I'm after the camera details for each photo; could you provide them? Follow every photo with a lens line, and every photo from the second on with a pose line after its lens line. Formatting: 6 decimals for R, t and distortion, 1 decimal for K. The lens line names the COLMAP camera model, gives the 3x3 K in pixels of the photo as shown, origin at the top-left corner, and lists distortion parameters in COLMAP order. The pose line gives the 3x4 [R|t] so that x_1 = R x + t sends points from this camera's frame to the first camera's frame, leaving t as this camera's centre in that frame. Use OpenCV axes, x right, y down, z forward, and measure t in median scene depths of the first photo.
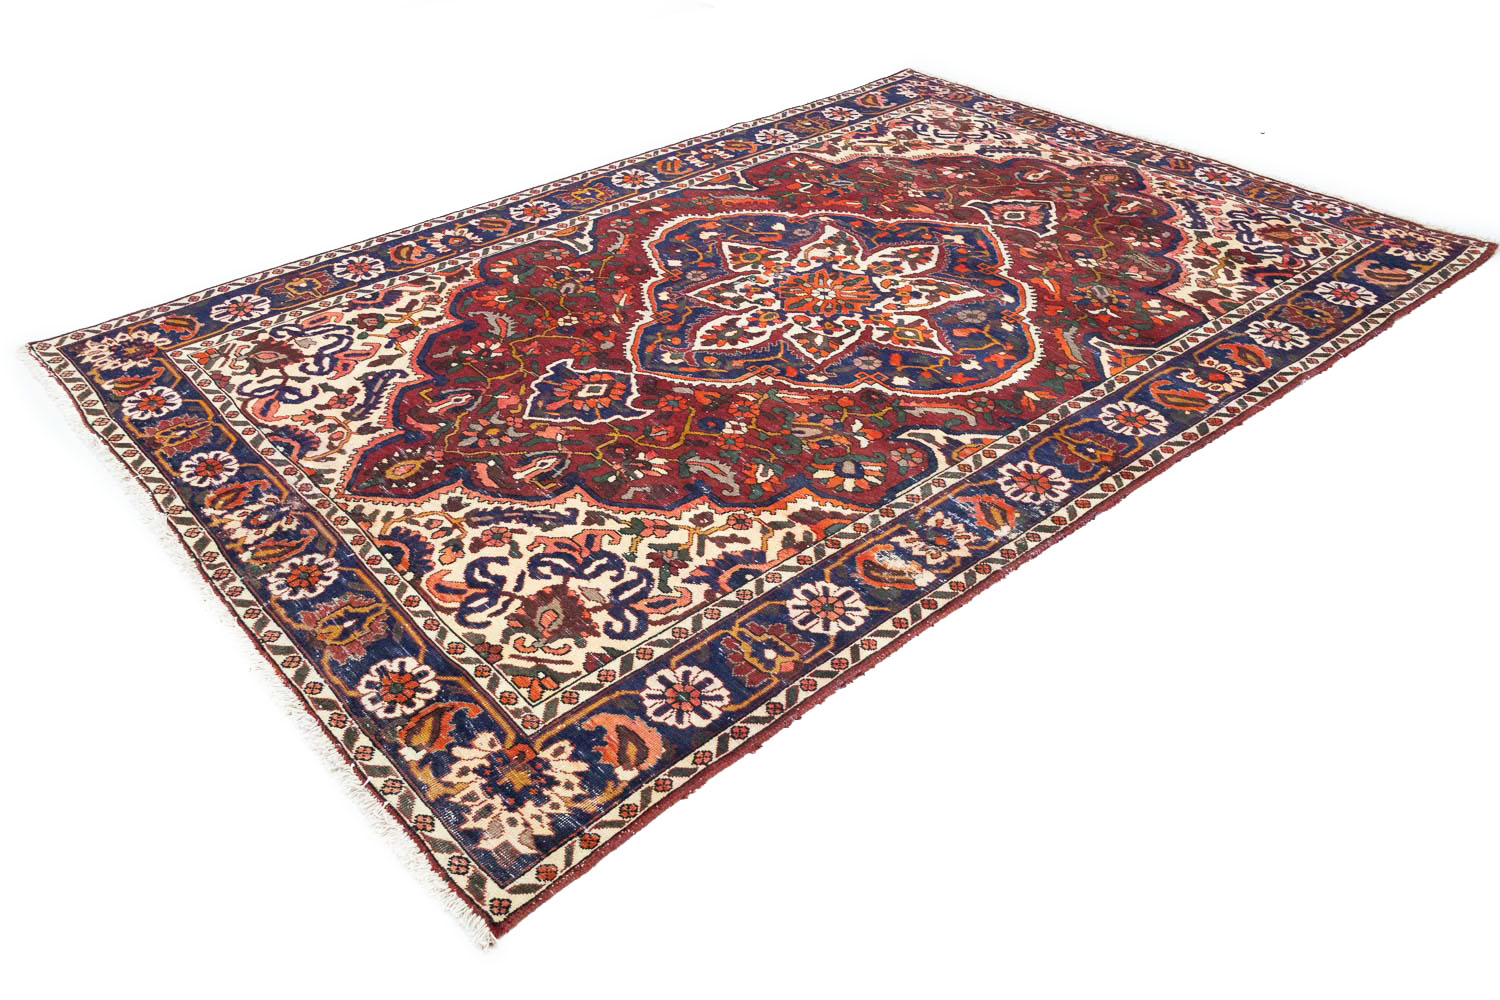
lens RADIAL K [[1251.3, 0, 730.5], [0, 1251.3, 512.8], [0, 0, 1]] dist [0.008020, -0.015273]
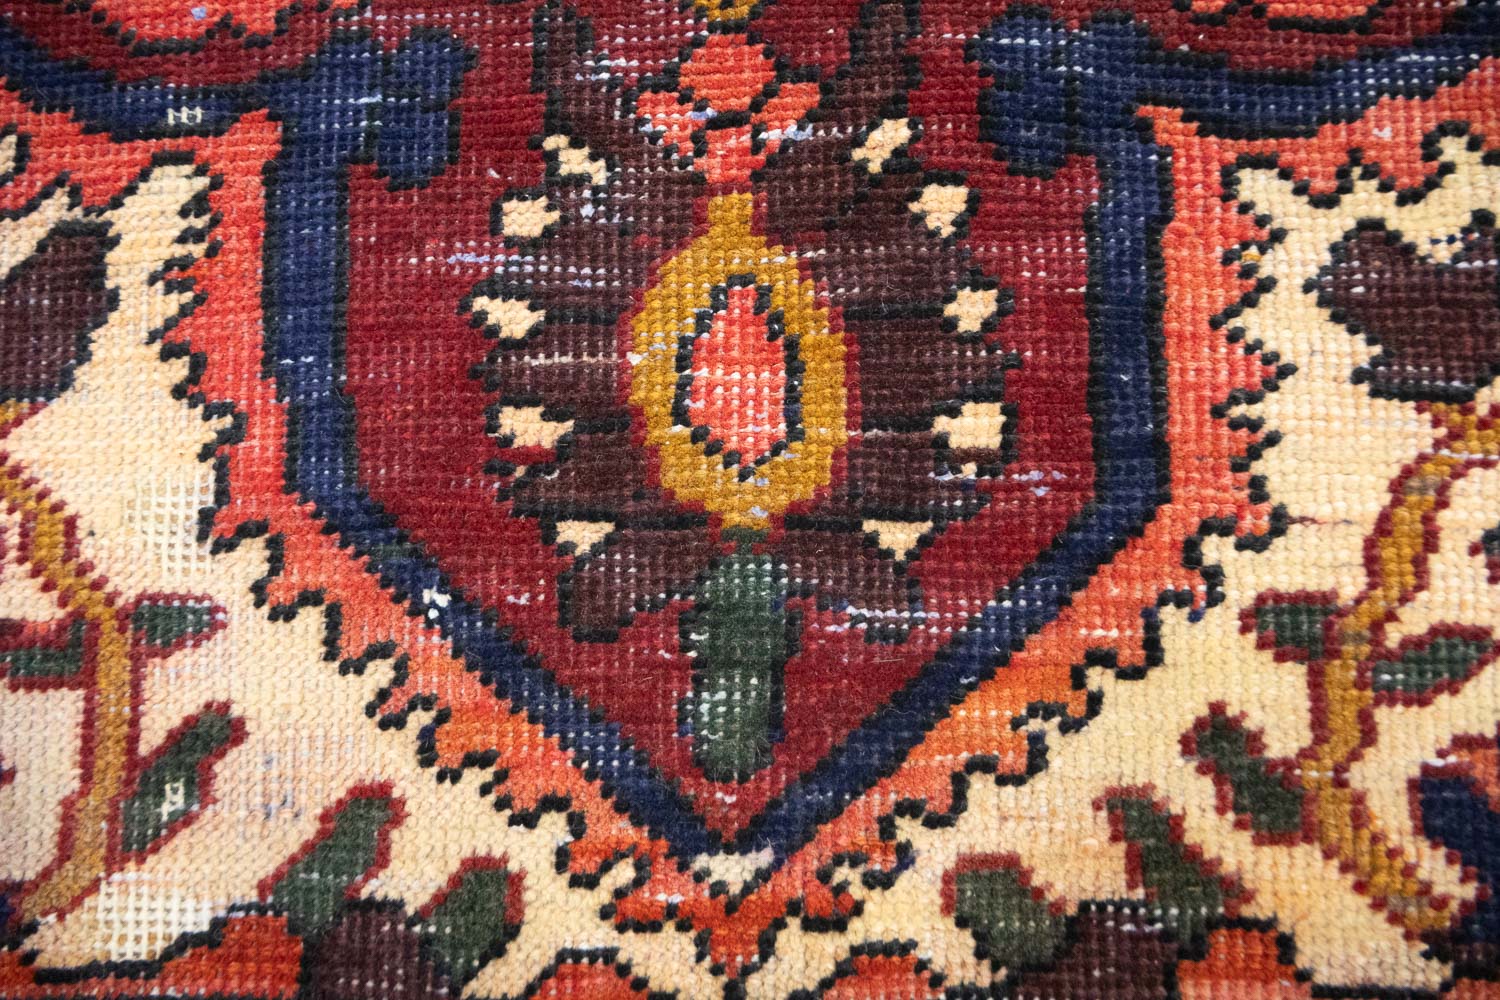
lens RADIAL K [[1251.3, 0, 749.6], [0, 1251.3, 500.8], [0, 0, 1]] dist [0.008020, -0.015273]
pose [[0.647954, -0.755897, 0.093670, -0.246946], [0.464585, 0.489672, 0.737822, -0.106416], [-0.603586, -0.434557, 0.668464, 0.795638]]
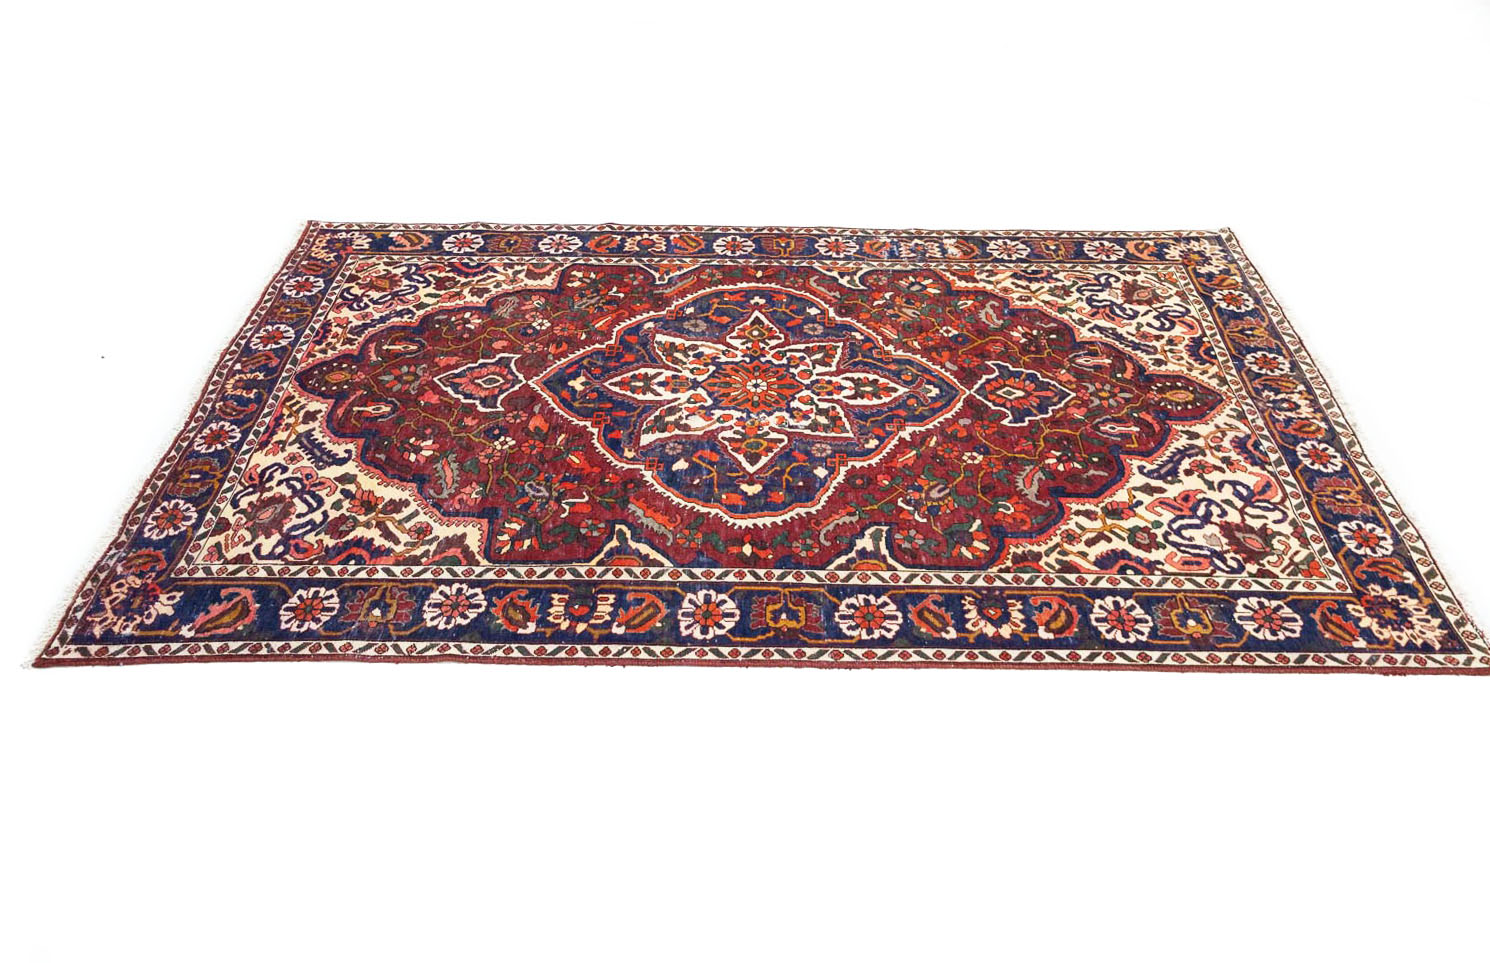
lens RADIAL K [[1246.4, 0, 737.1], [0, 1246.4, 485.9], [0, 0, 1]] dist [-0.004104, -0.002483]
pose [[-0.747639, -0.404321, 0.526840, -0.576993], [0.389413, 0.375709, 0.840952, -1.171808], [-0.537954, 0.833887, -0.123447, 1.325054]]
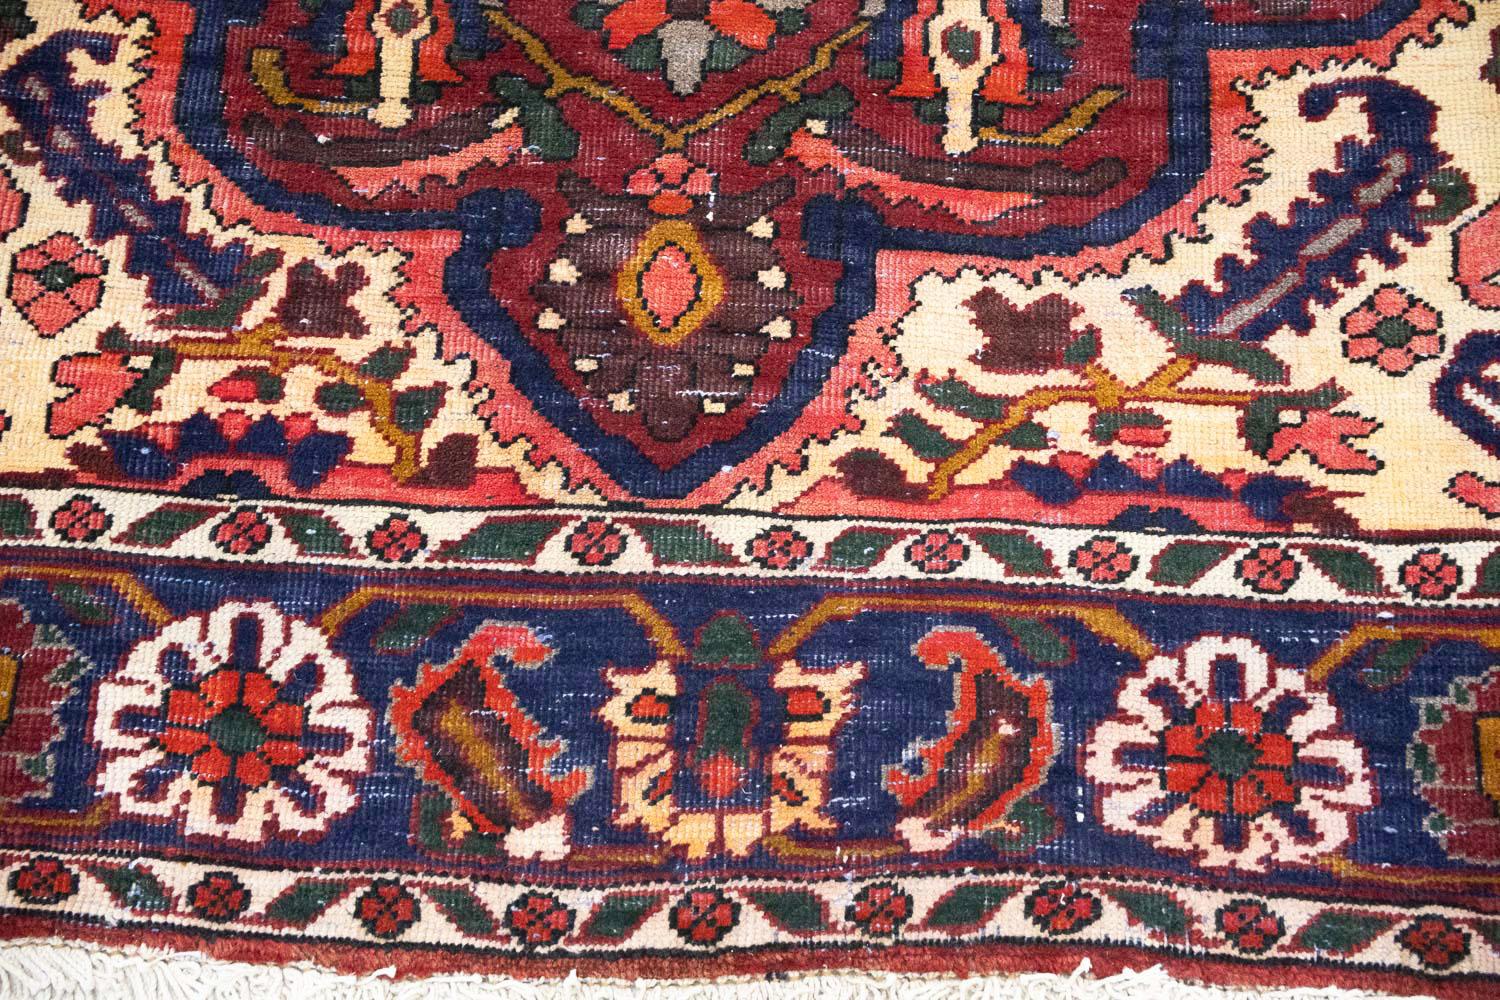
lens RADIAL K [[1251.3, 0, 748.7], [0, 1251.3, 491.0], [0, 0, 1]] dist [0.008020, -0.015273]
pose [[-0.694106, 0.712072, -0.105691, 0.433936], [-0.396575, -0.255706, 0.881670, -0.571153], [0.600787, 0.653887, 0.459877, 1.221880]]
